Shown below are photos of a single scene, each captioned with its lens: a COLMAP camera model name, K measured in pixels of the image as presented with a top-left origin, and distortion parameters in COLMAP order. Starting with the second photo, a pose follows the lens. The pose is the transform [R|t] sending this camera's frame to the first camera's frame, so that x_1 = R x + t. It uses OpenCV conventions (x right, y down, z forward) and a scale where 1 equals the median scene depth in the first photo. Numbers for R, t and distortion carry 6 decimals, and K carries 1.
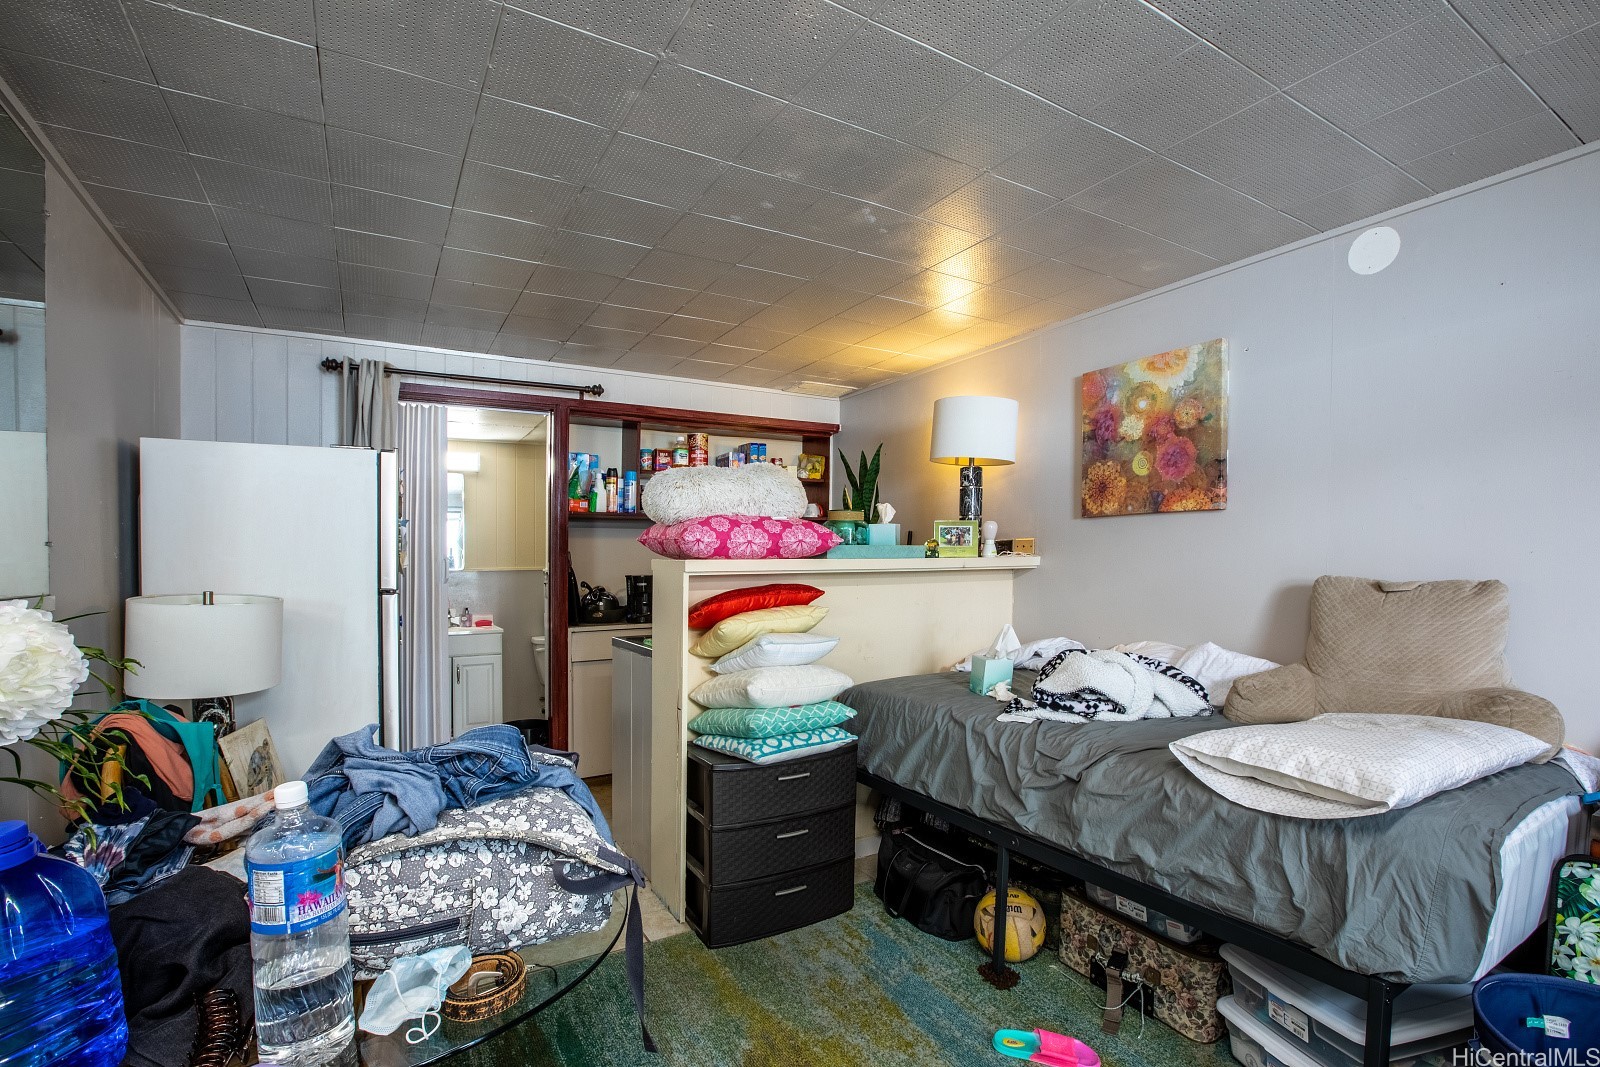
lens RADIAL K [[726.0, 0, 796.4], [0, 726.0, 534.1], [0, 0, 1]] dist [-0.028275, 0.003298]
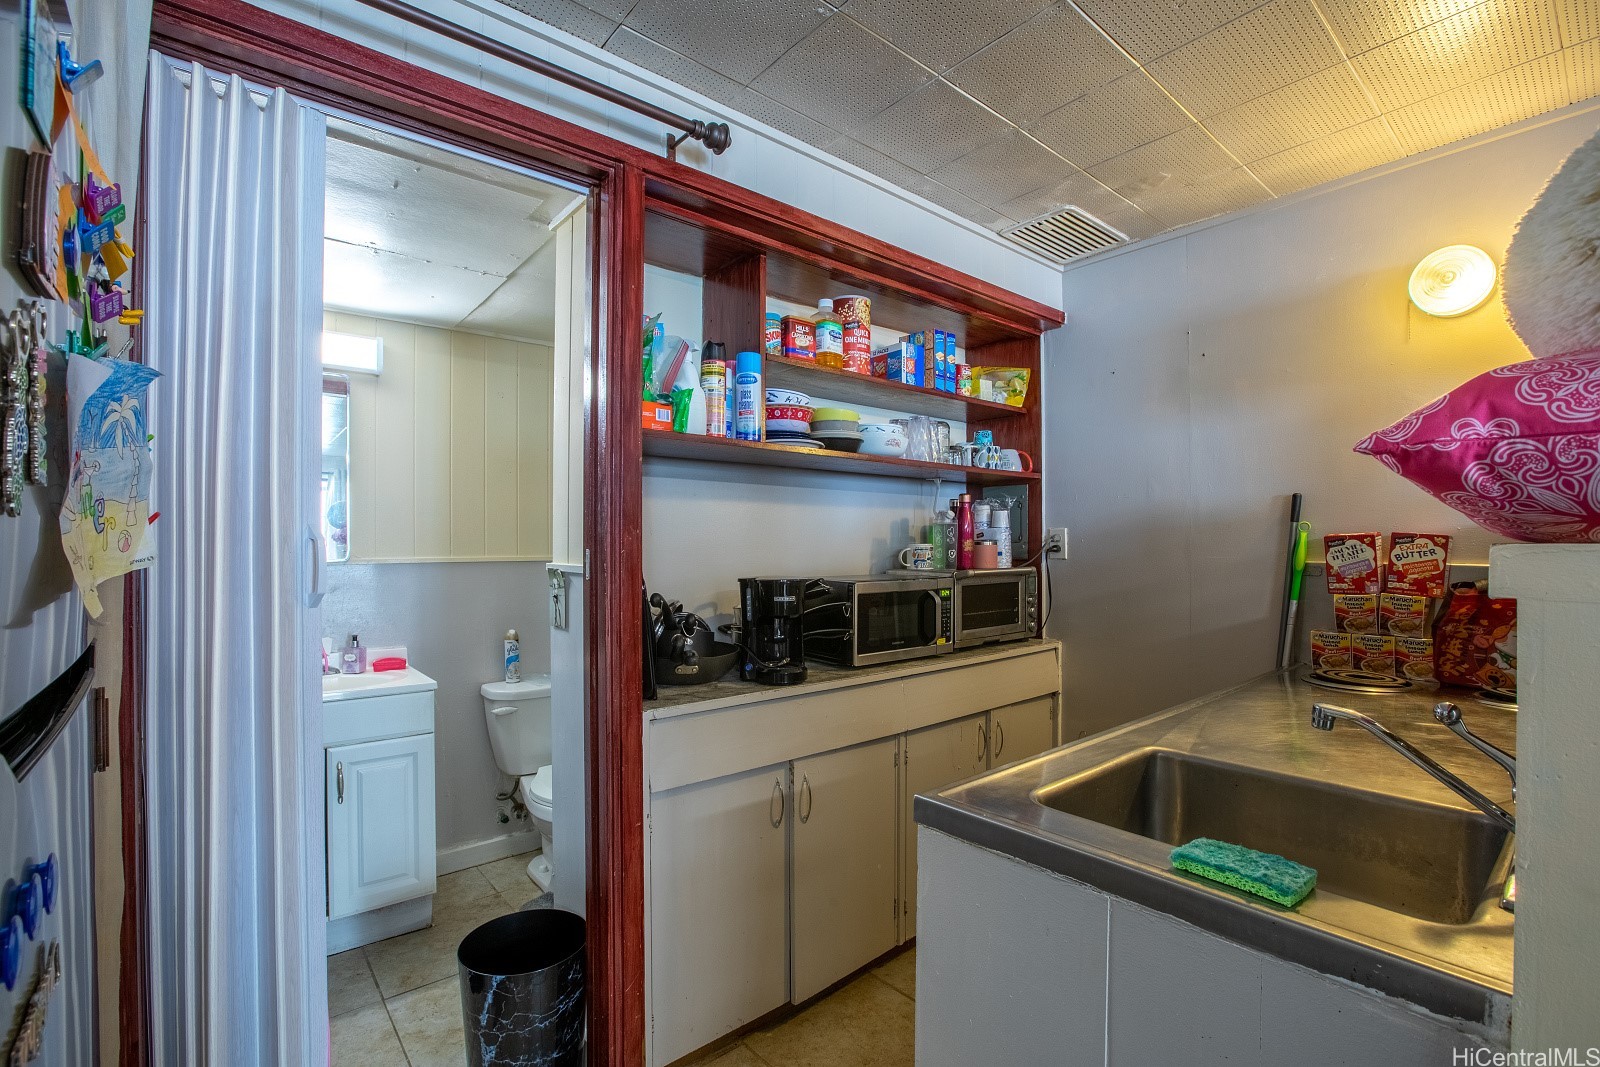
lens RADIAL K [[726.0, 0, 803.0], [0, 726.0, 535.5], [0, 0, 1]] dist [-0.028275, 0.003298]
pose [[0.988068, 0.009043, 0.153751, -0.247558], [-0.011973, 0.999764, 0.018142, 0.019359], [-0.153551, -0.019767, 0.987943, 0.501262]]
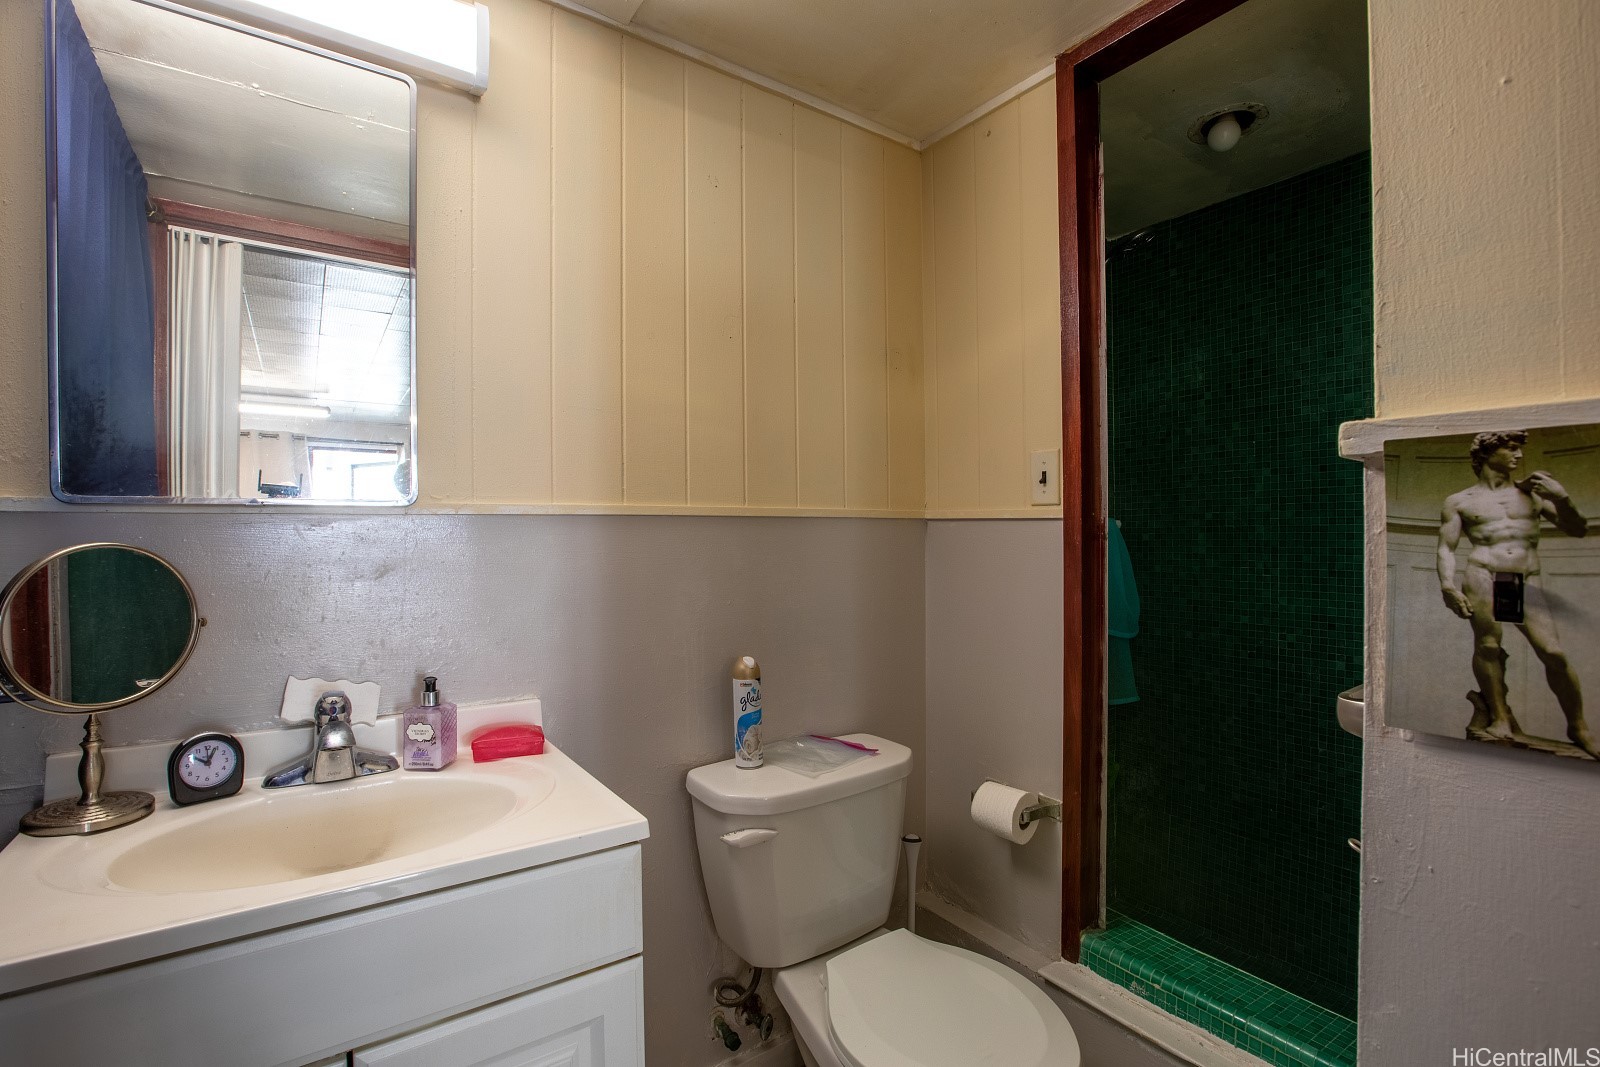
lens RADIAL K [[726.0, 0, 807.6], [0, 726.0, 543.1], [0, 0, 1]] dist [-0.028275, 0.003298]
pose [[0.997027, 0.002296, 0.077025, -0.404350], [-0.005256, 0.999254, 0.038257, 0.057775], [-0.076880, -0.038548, 0.996295, 0.871581]]
